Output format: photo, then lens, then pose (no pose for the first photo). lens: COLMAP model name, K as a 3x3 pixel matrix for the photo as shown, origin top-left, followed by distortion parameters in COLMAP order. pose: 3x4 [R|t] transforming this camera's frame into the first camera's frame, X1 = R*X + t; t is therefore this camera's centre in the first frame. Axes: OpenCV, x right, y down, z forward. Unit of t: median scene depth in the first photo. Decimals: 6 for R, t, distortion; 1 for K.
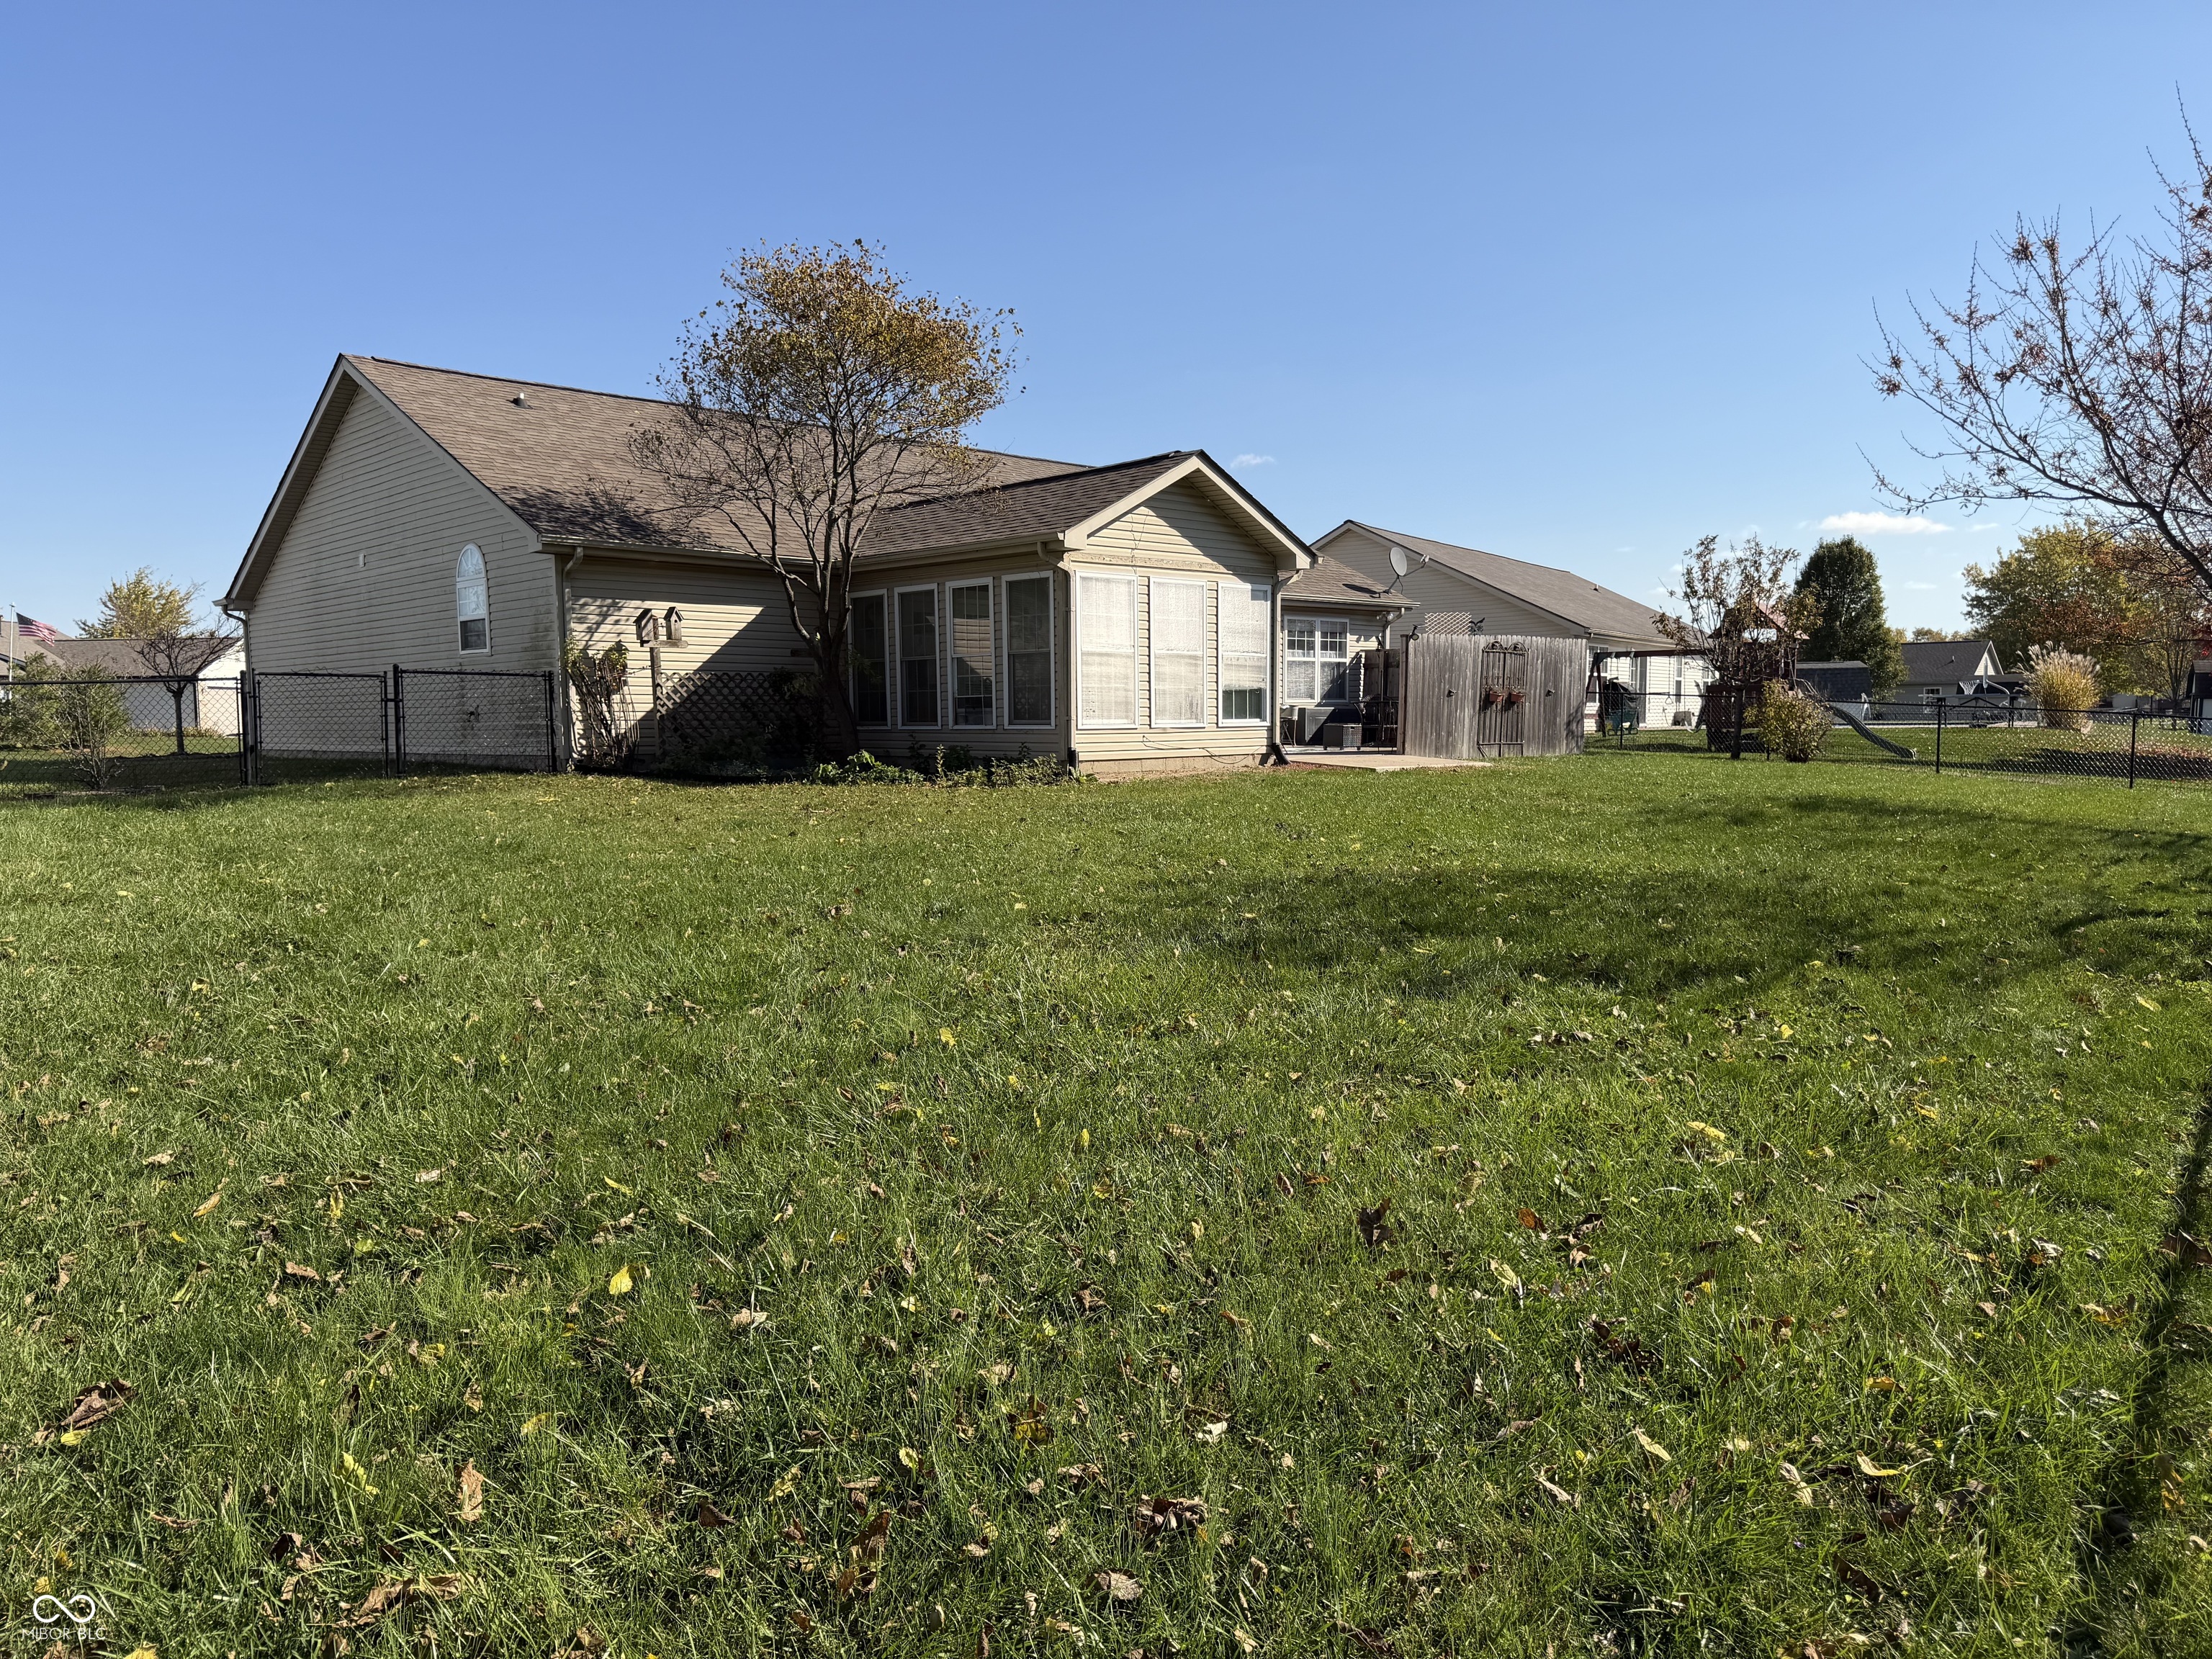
lens RADIAL K [[1557.6, 0, 1106.0], [0, 1557.6, 829.5], [0, 0, 1]] dist [-0.006206, -0.001112]
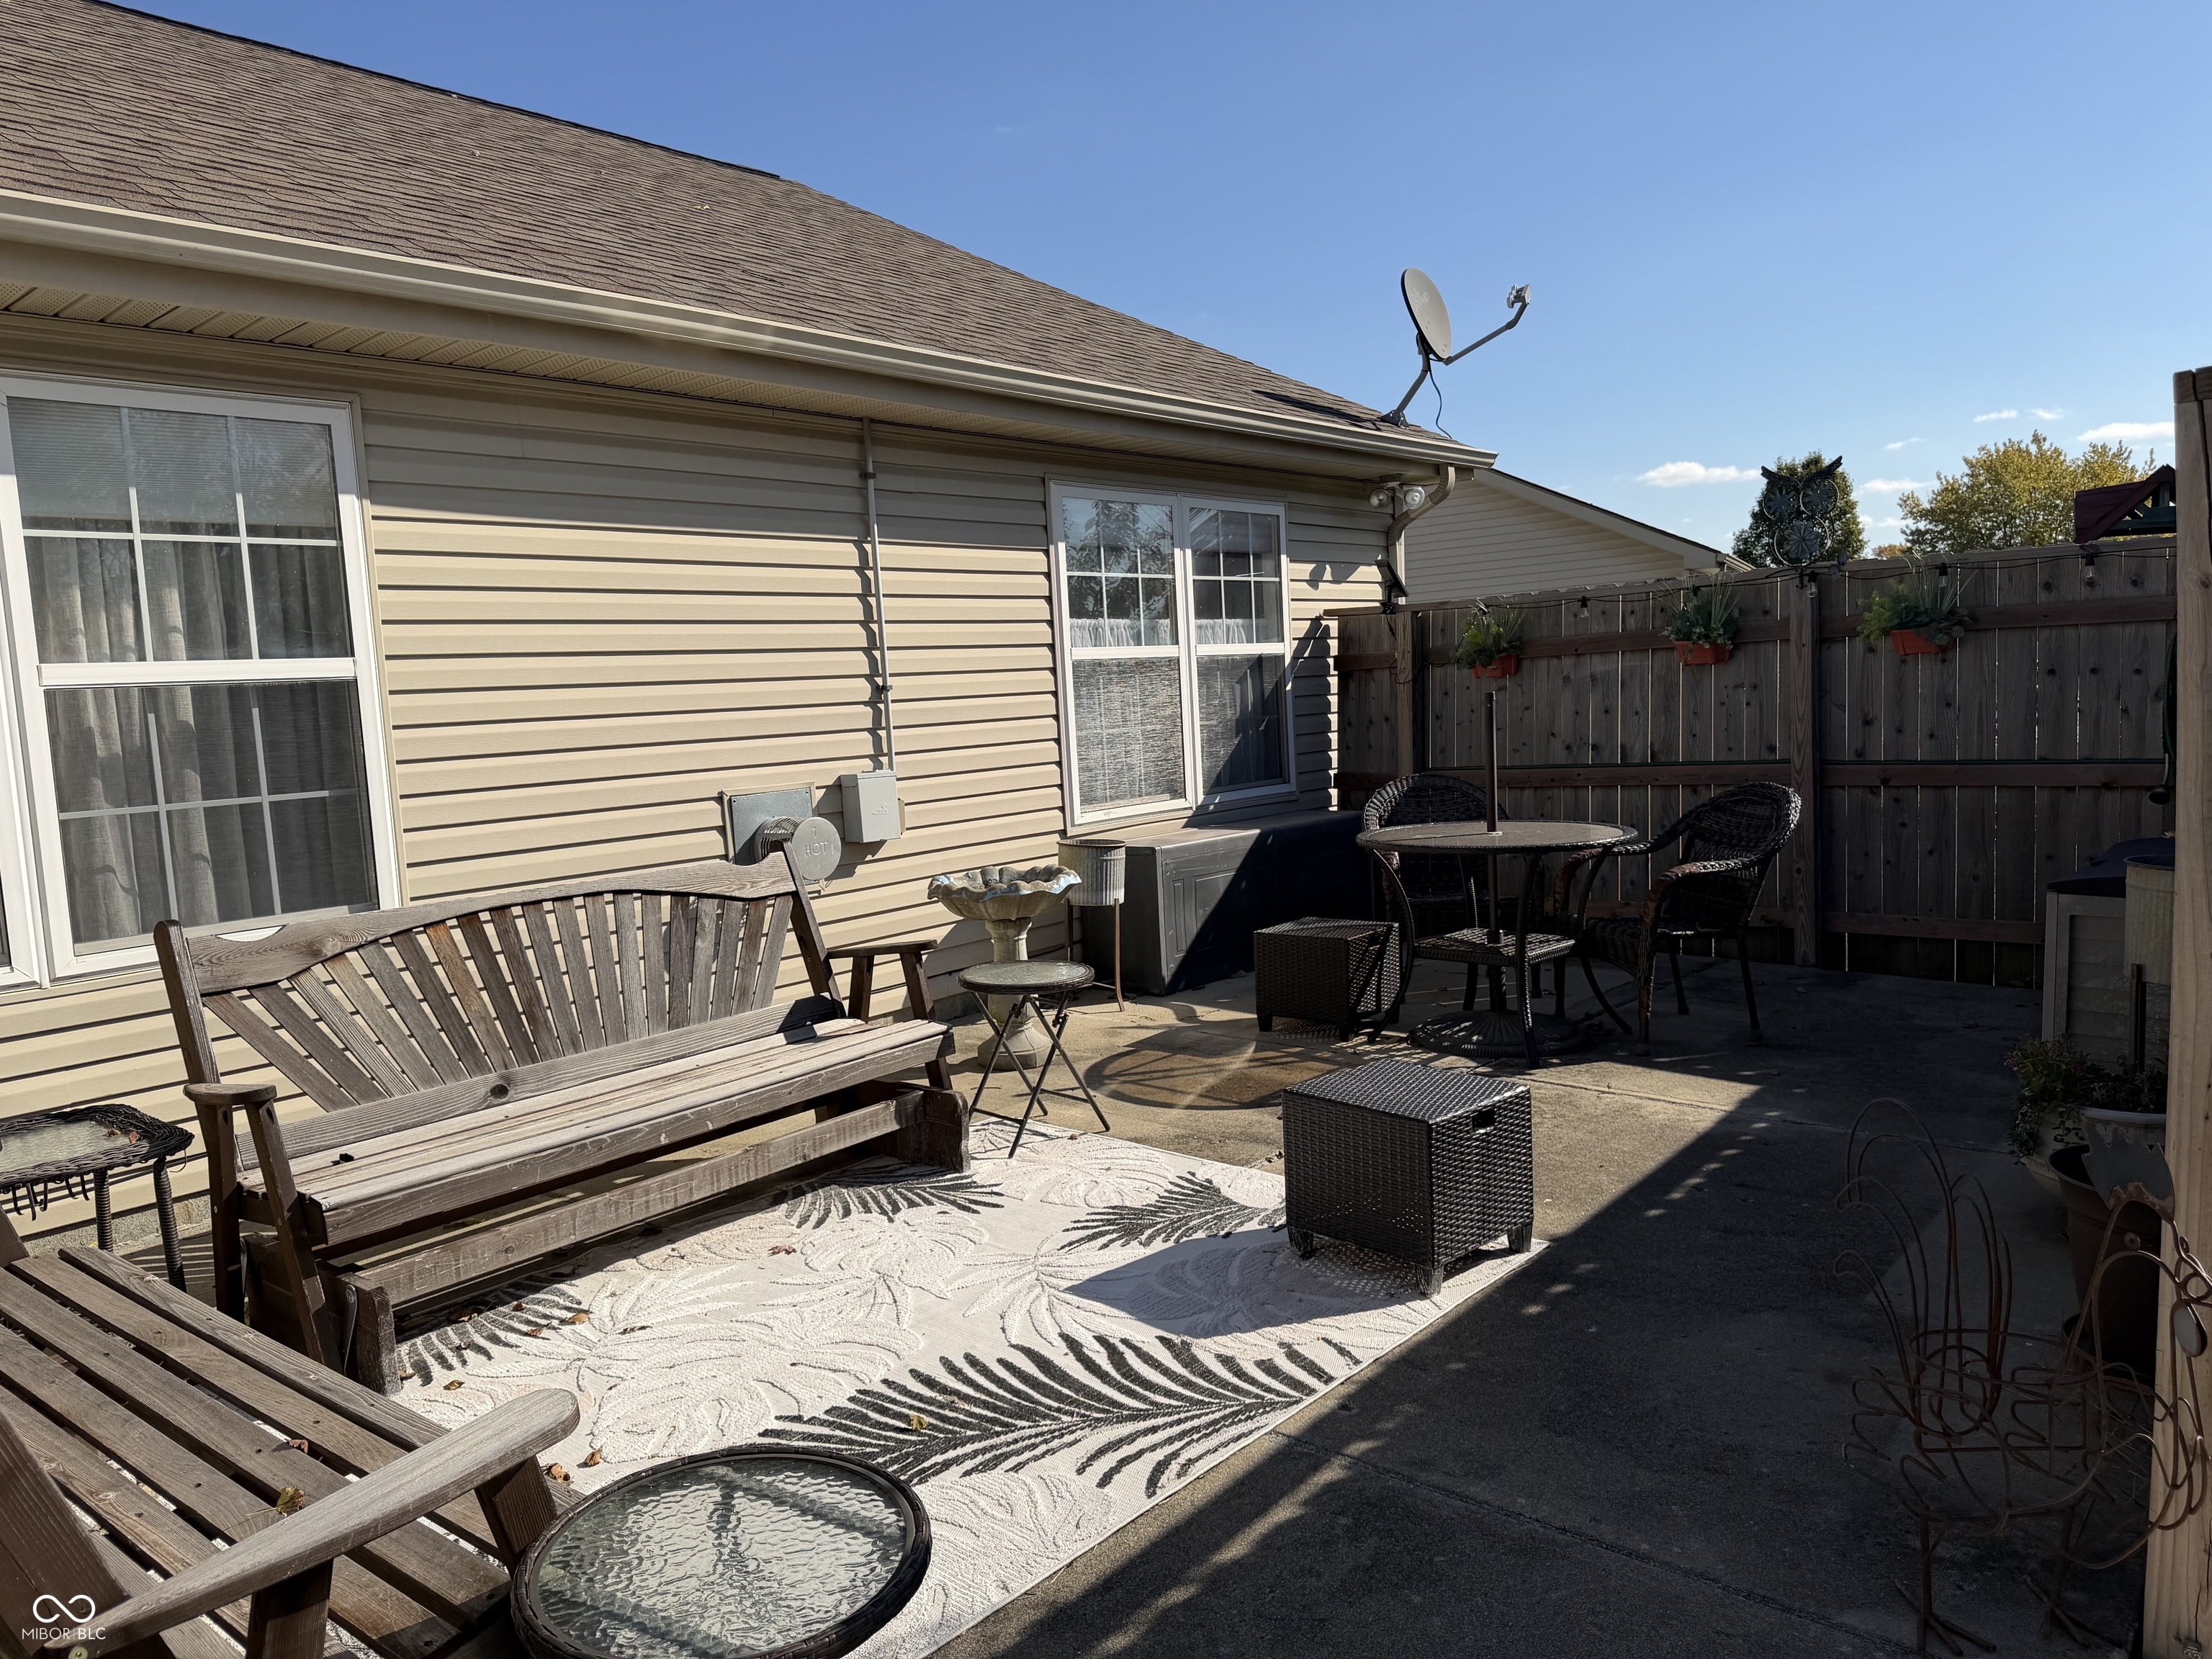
lens RADIAL K [[1557.6, 0, 1106.0], [0, 1557.6, 829.5], [0, 0, 1]] dist [-0.006206, -0.001112]
pose [[0.993913, -0.056377, 0.094652, 0.092399], [0.055346, 0.998376, 0.013482, -0.080968], [-0.095259, -0.008161, 0.995419, 0.716191]]
